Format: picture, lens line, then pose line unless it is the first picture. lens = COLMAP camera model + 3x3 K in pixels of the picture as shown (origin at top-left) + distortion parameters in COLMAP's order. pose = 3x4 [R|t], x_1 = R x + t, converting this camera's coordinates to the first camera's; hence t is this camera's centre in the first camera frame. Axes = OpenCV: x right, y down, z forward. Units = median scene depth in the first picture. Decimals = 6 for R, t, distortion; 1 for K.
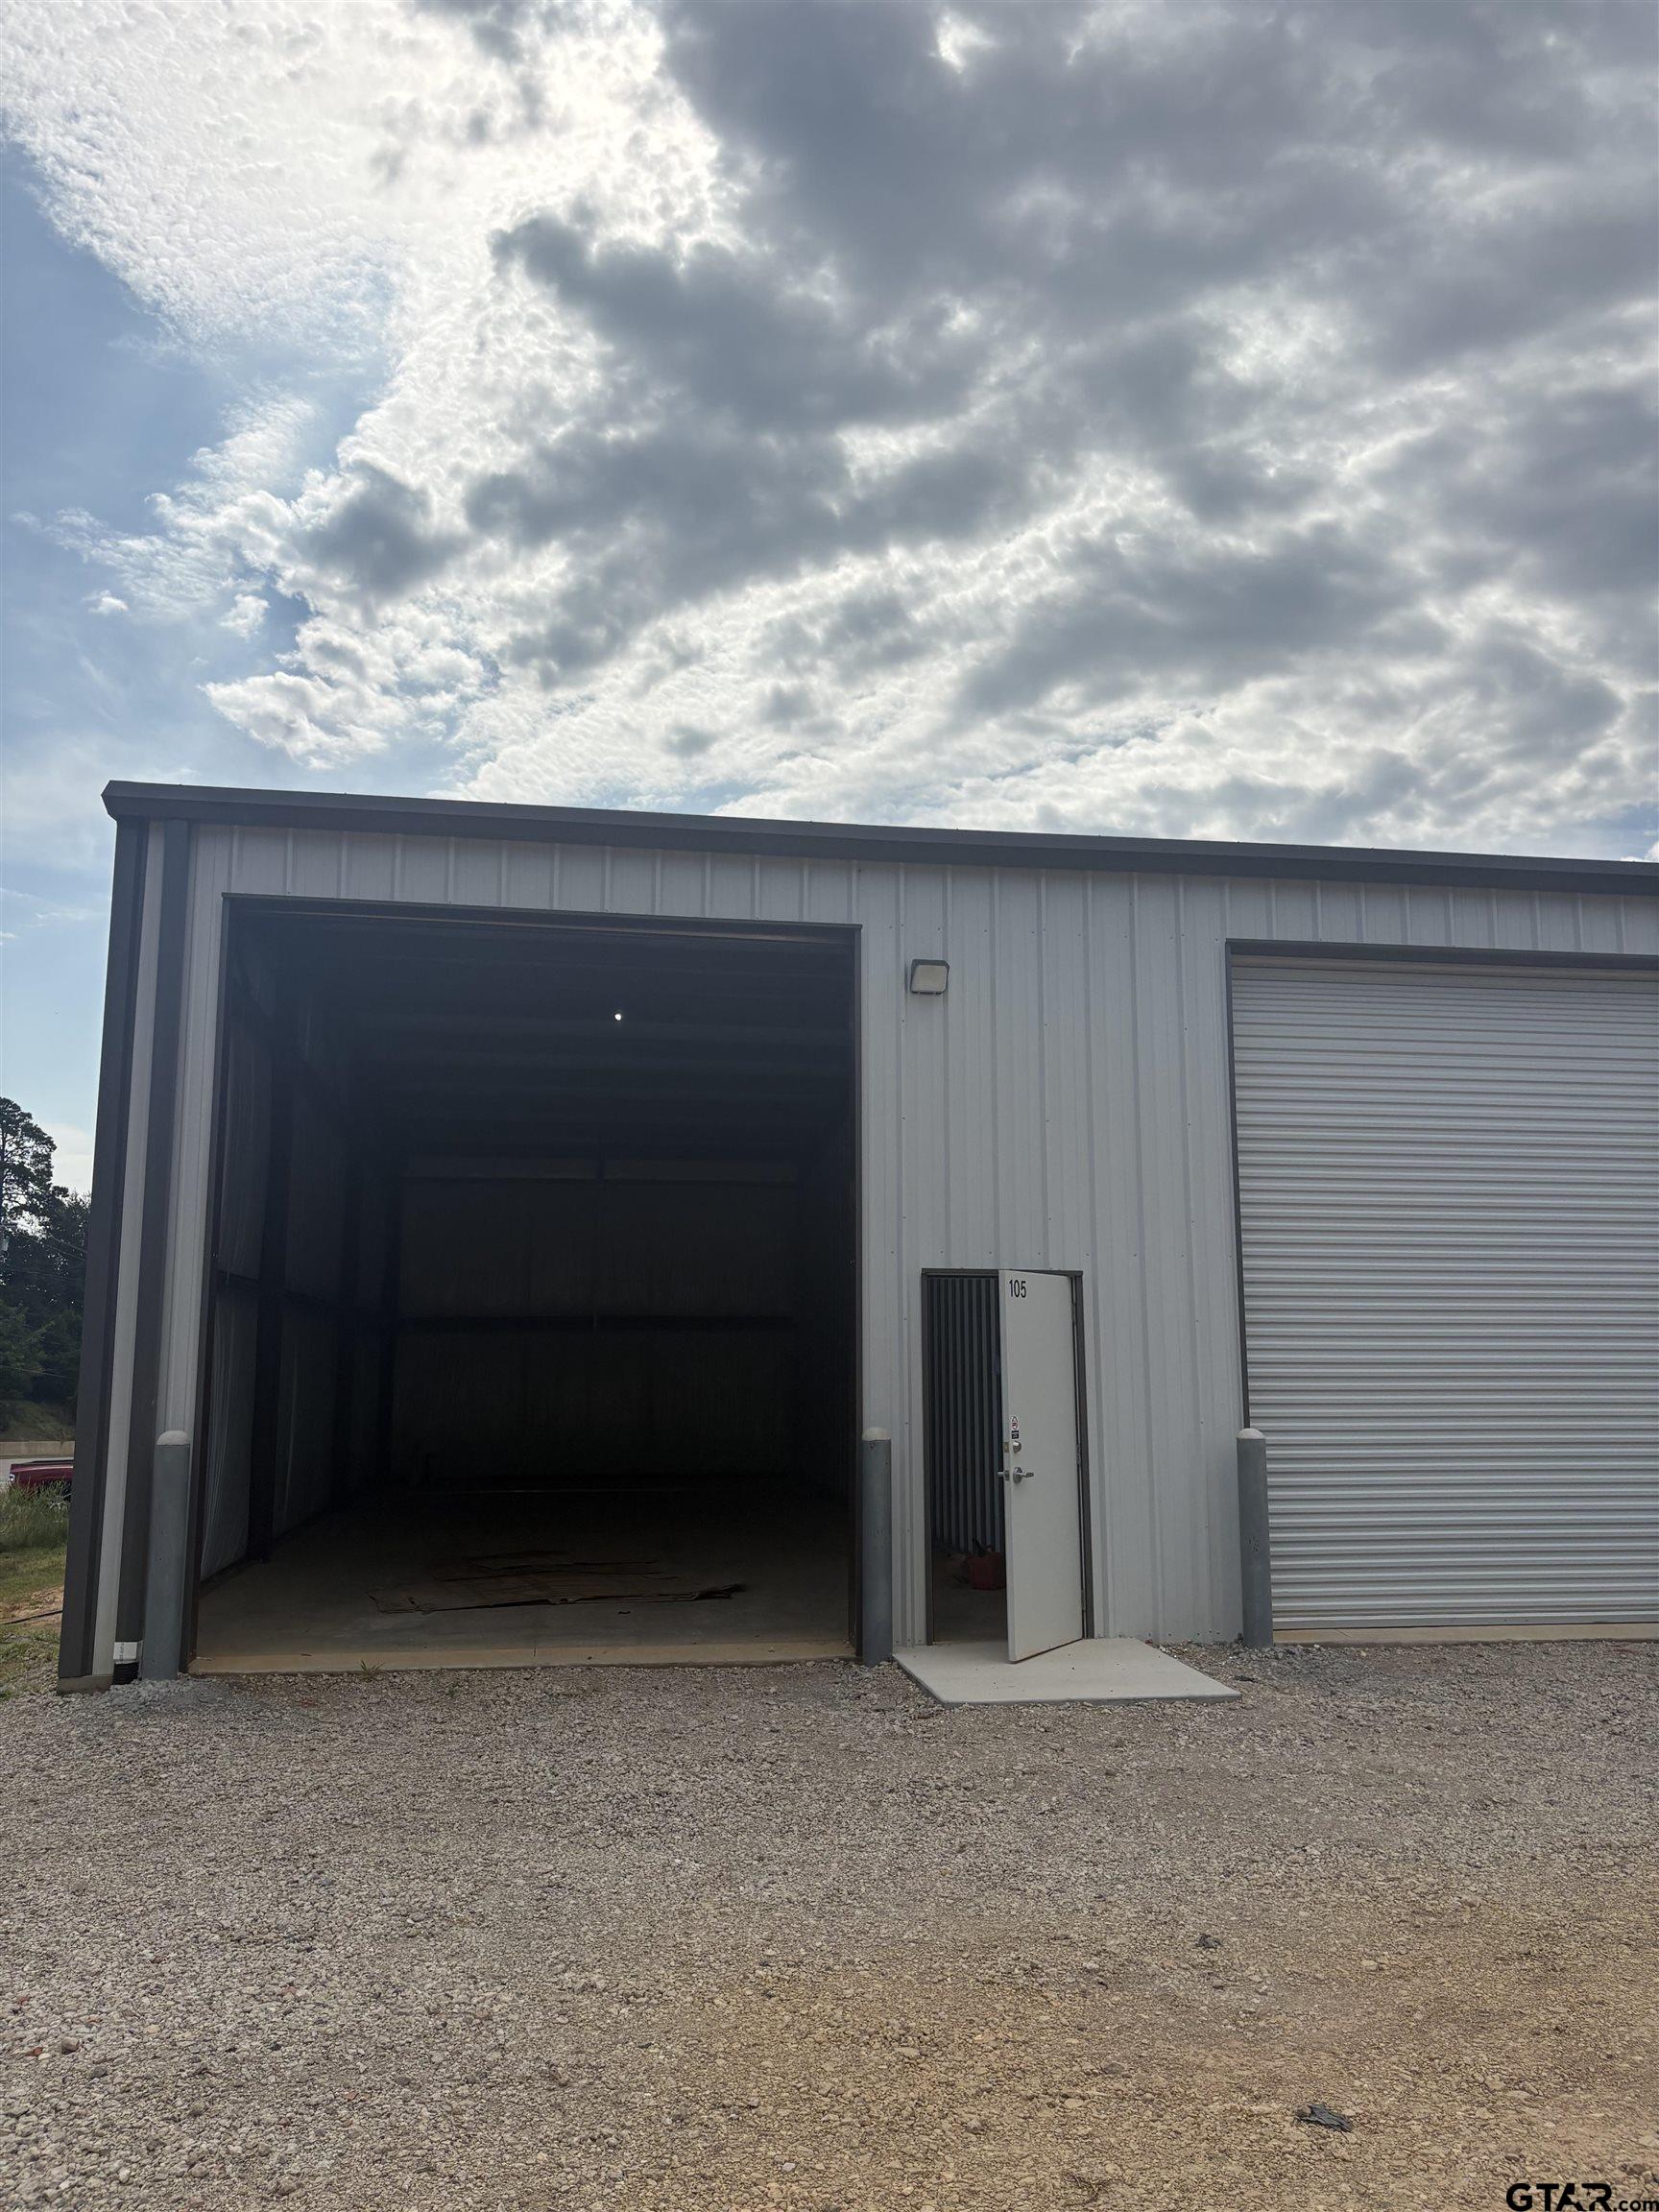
lens RADIAL K [[1707.0, 0, 814.7], [0, 1707.0, 1120.2], [0, 0, 1]] dist [0.024689, -0.031118]
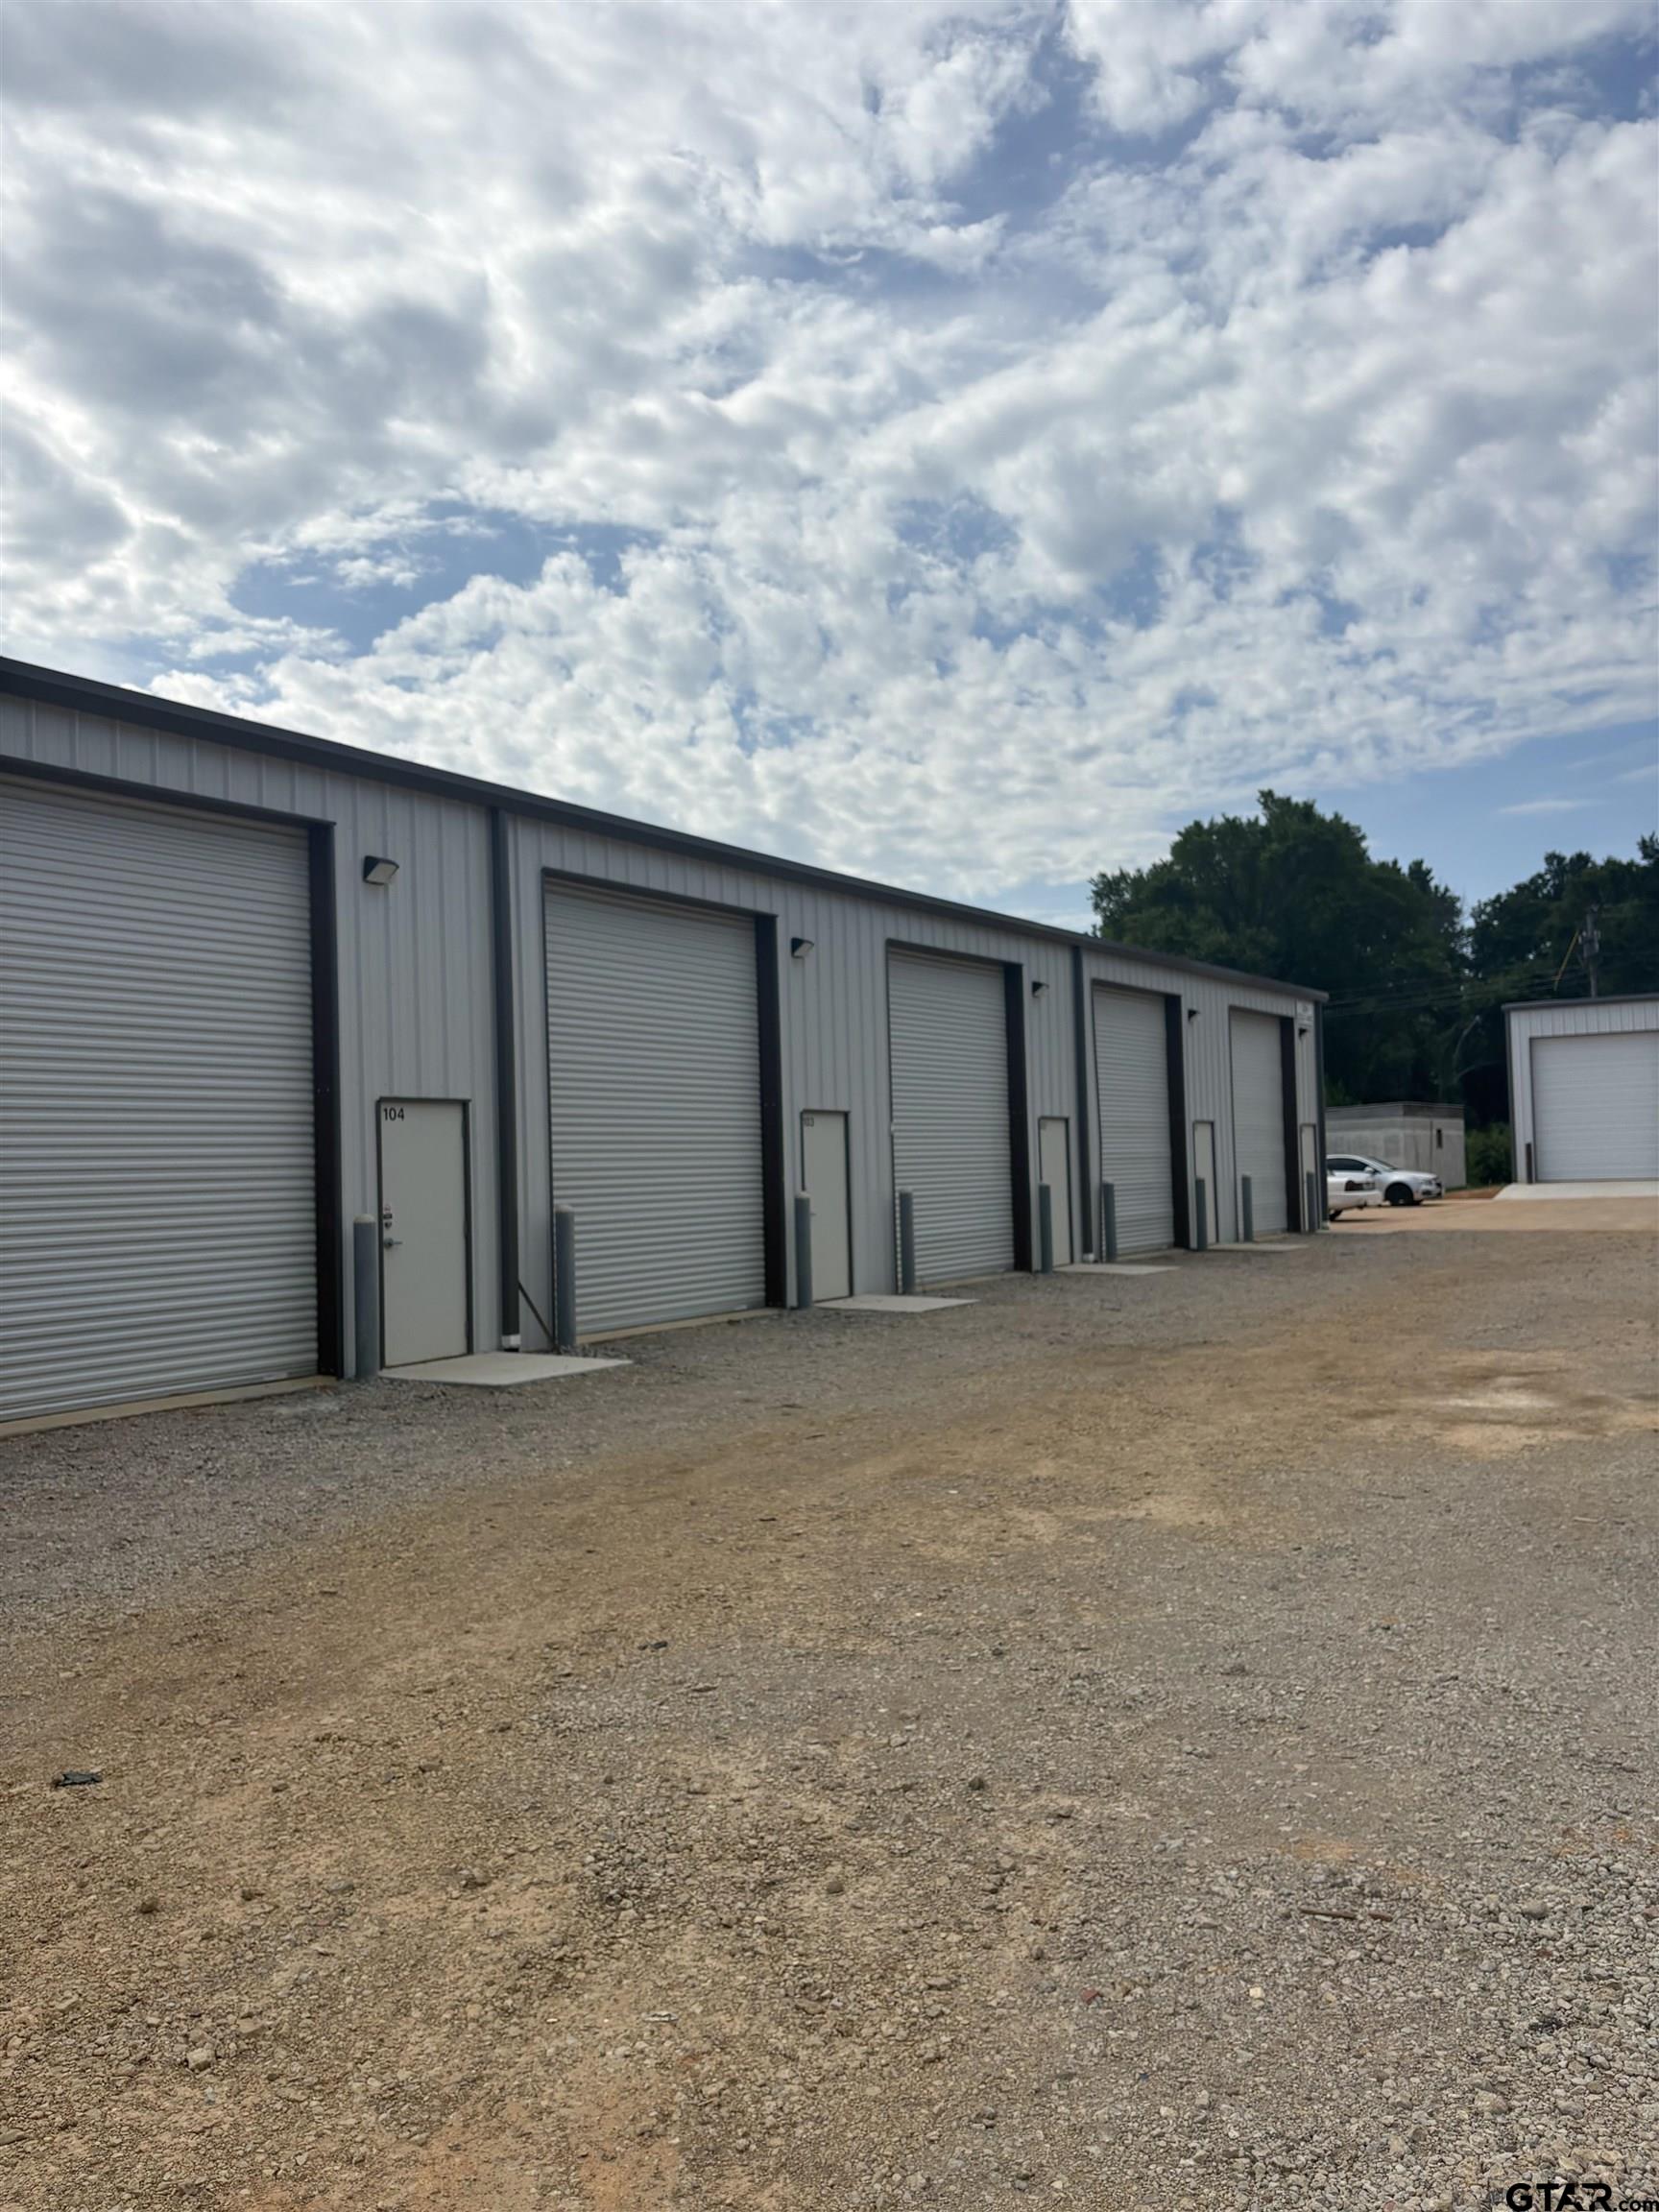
lens RADIAL K [[1707.0, 0, 831.6], [0, 1707.0, 1109.6], [0, 0, 1]] dist [0.024689, -0.031118]
pose [[0.668358, 0.002469, 0.743835, -0.115110], [-0.075016, 0.995120, 0.064101, 0.002223], [-0.740047, -0.098642, 0.665282, -0.063558]]
